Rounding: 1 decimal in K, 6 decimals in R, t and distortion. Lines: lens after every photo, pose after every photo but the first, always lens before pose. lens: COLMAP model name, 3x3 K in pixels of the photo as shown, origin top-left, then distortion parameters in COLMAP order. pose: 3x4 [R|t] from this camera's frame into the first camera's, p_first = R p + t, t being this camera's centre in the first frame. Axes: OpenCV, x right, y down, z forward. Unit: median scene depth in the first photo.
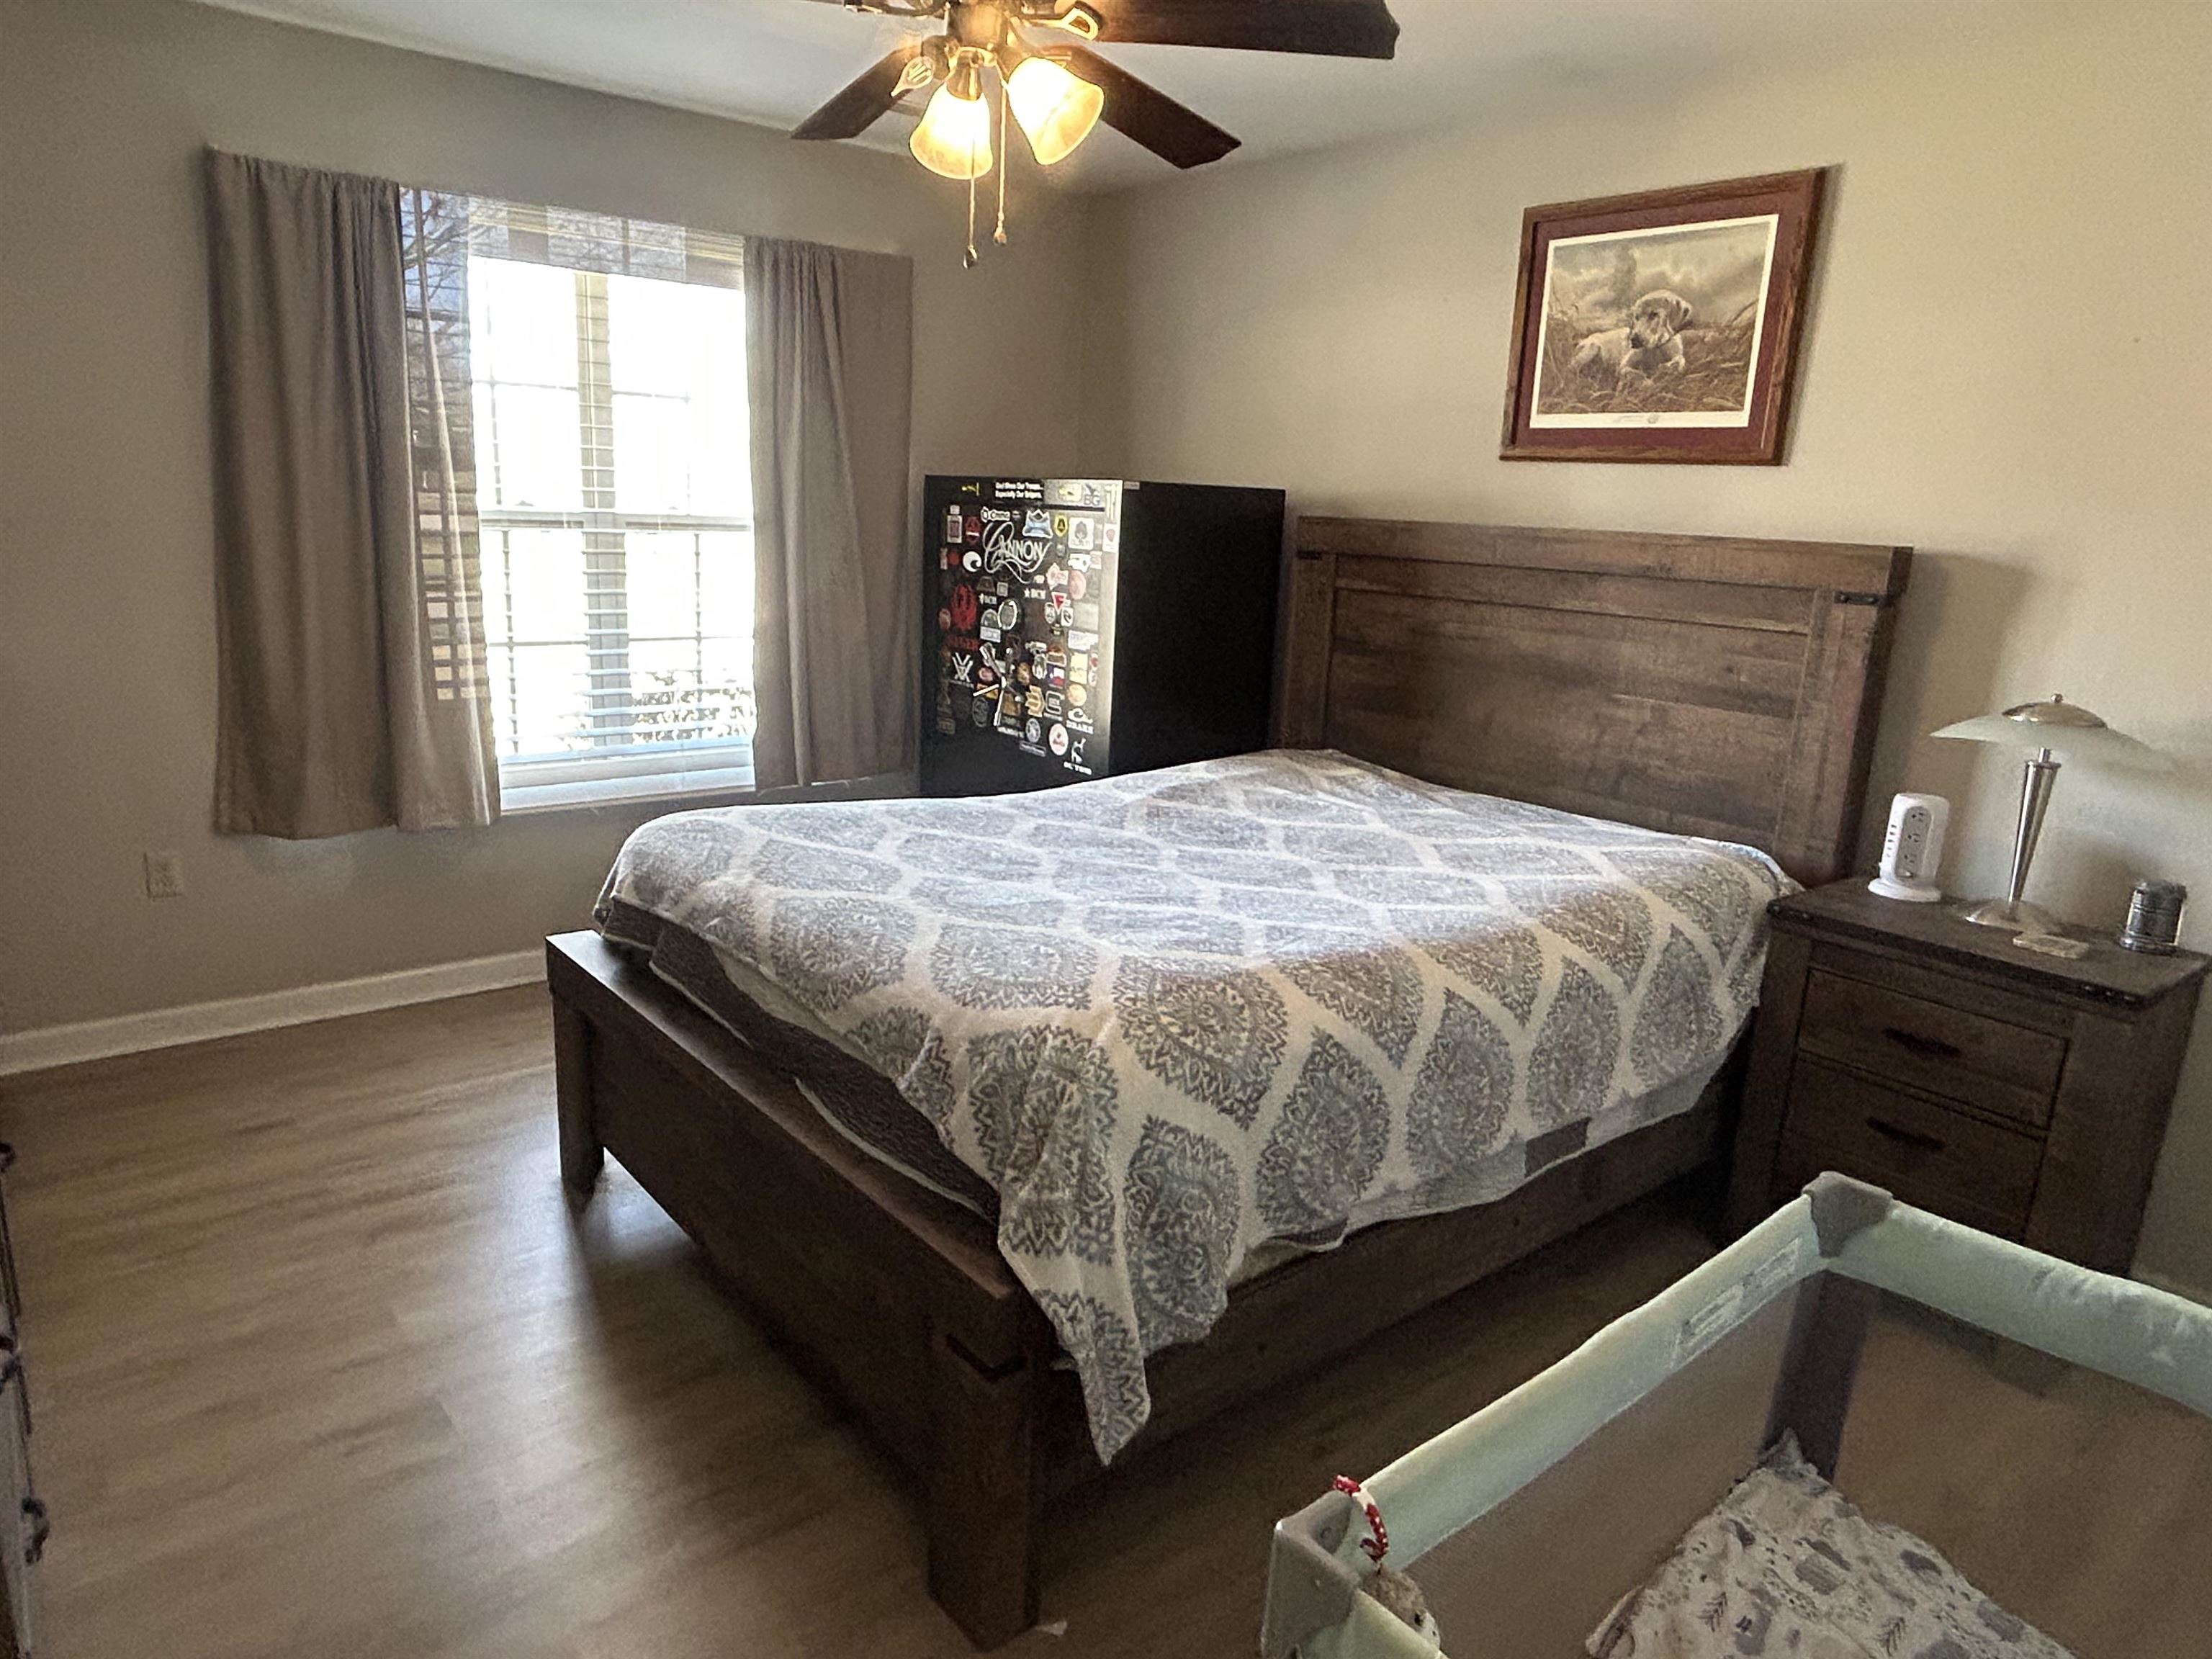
lens RADIAL K [[1384.3, 0, 1107.3], [0, 1384.3, 832.1], [0, 0, 1]] dist [0.026611, 0.003491]
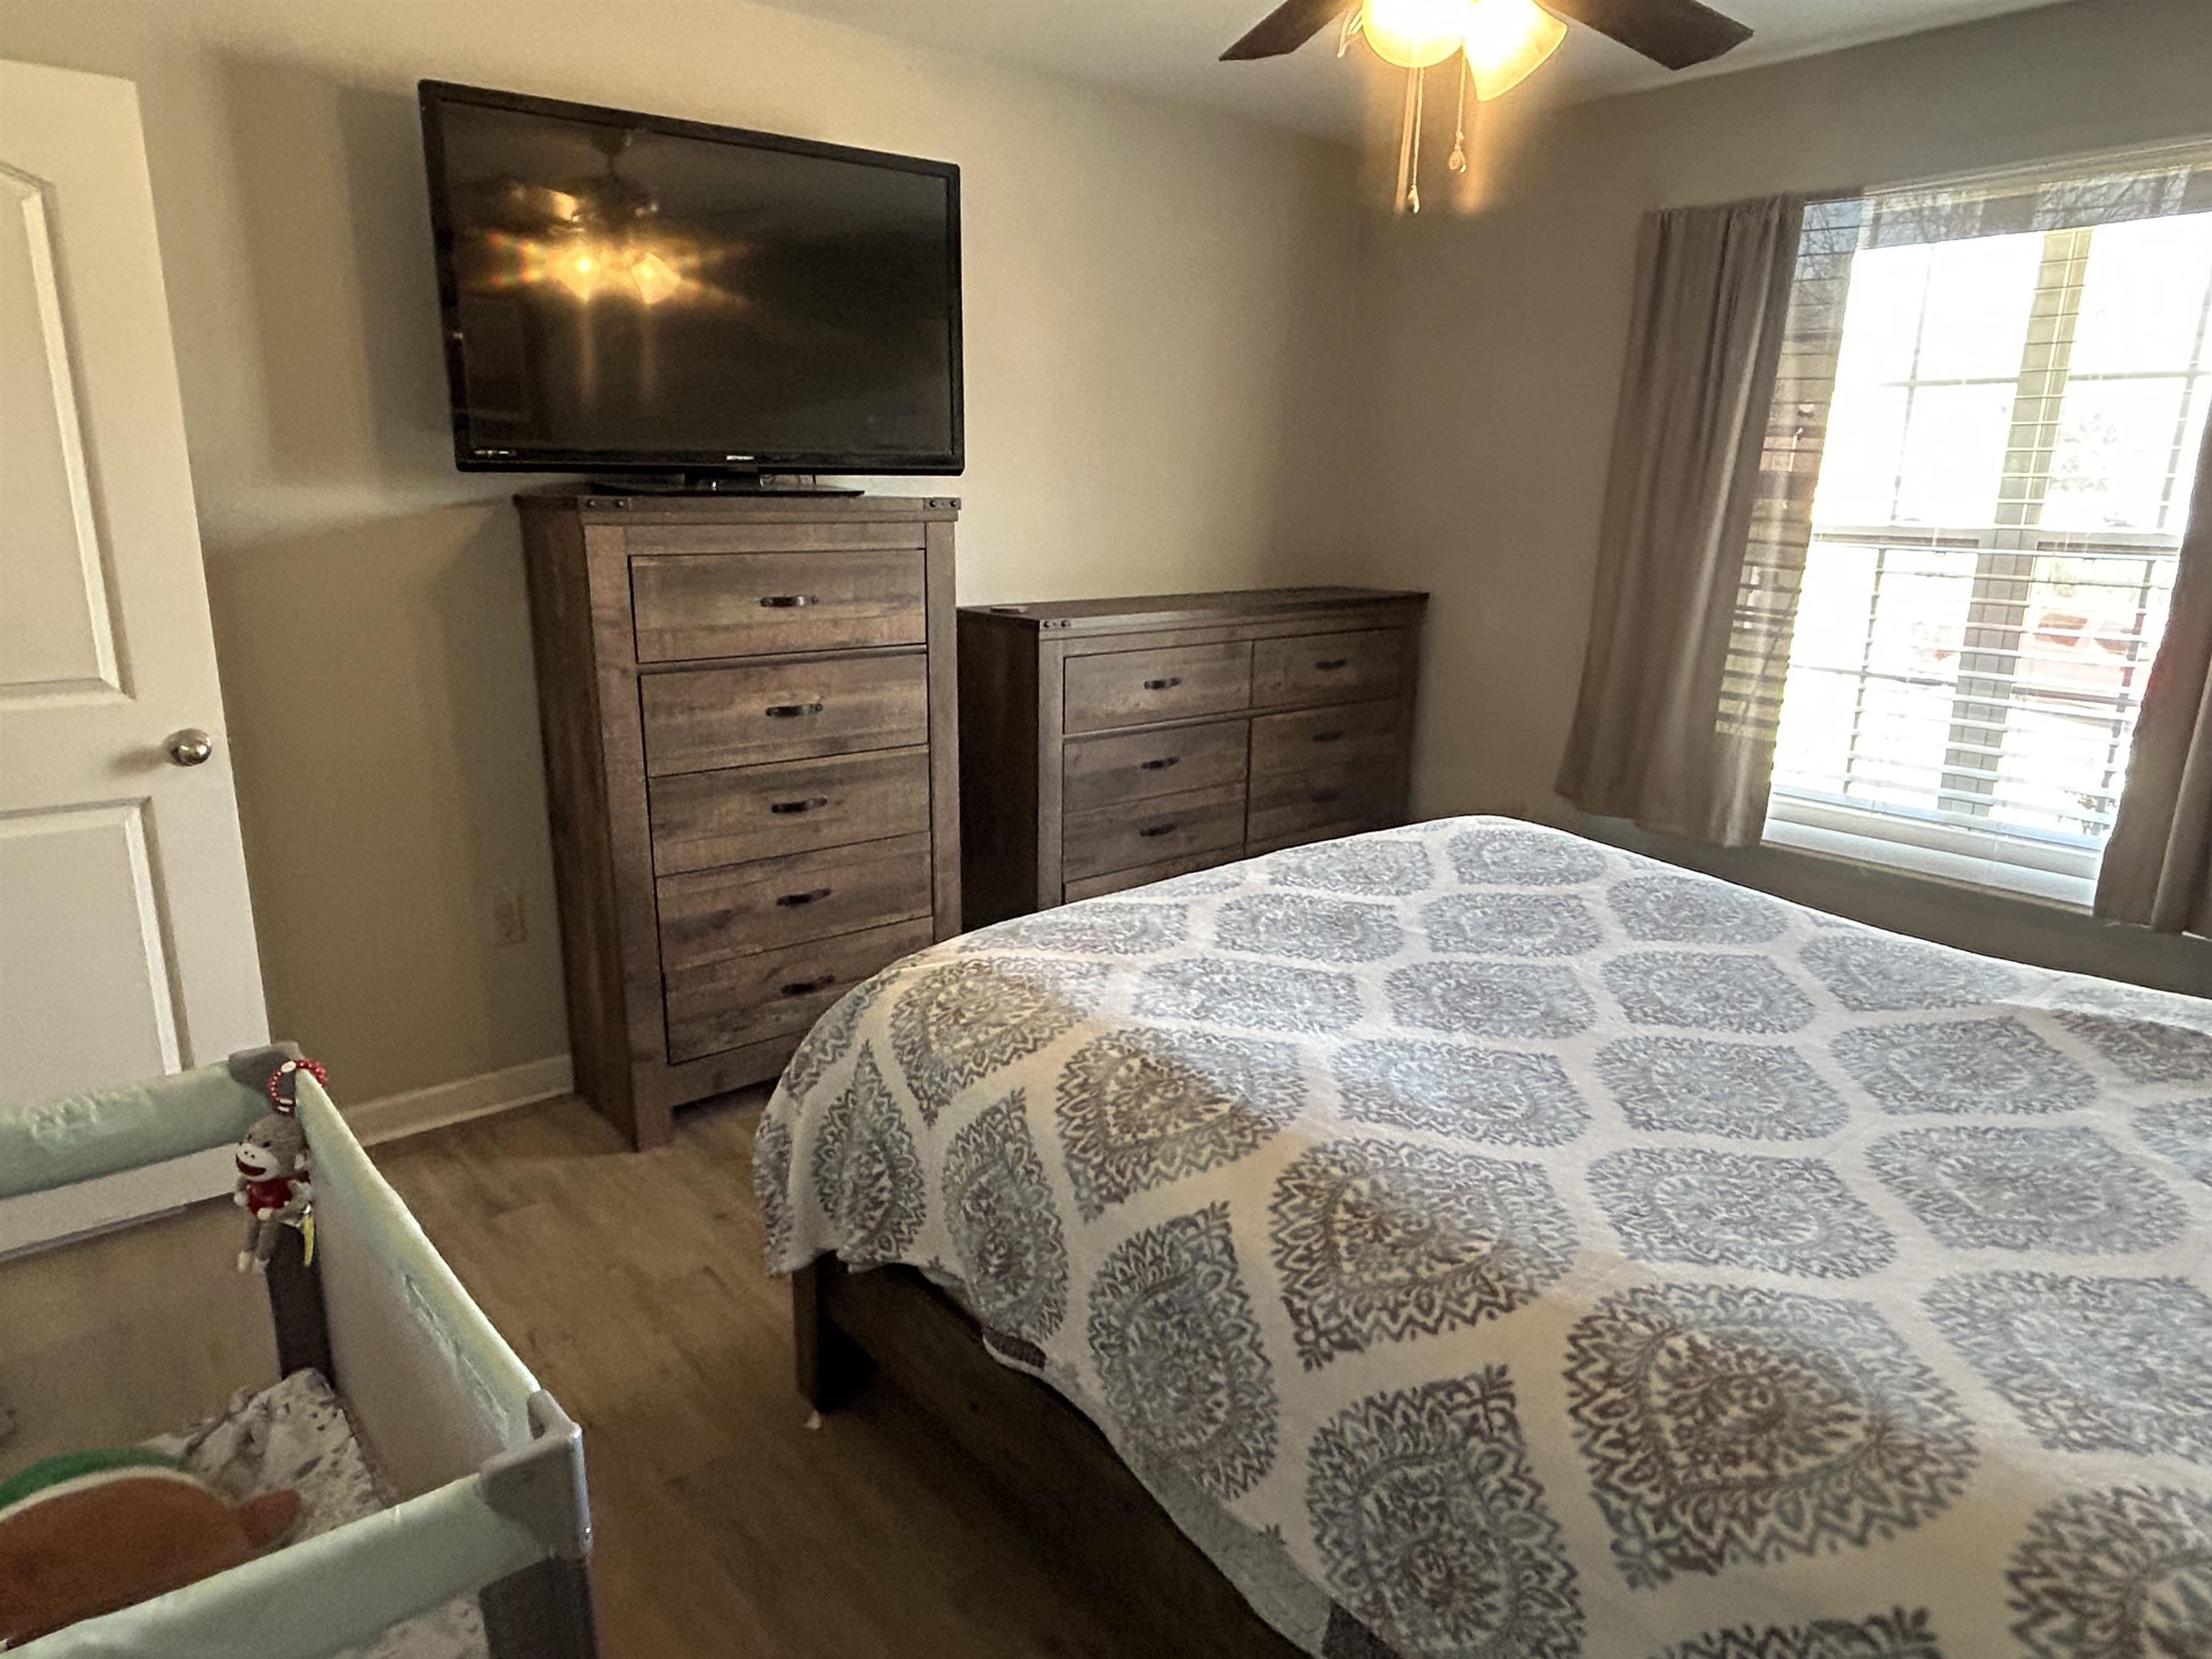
lens RADIAL K [[1384.3, 0, 1106.3], [0, 1384.3, 829.9], [0, 0, 1]] dist [0.026611, 0.003491]
pose [[0.010585, 0.207710, -0.978133, 0.496714], [-0.250926, 0.947440, 0.198476, -0.099017], [0.967948, 0.243338, 0.062149, 0.507842]]
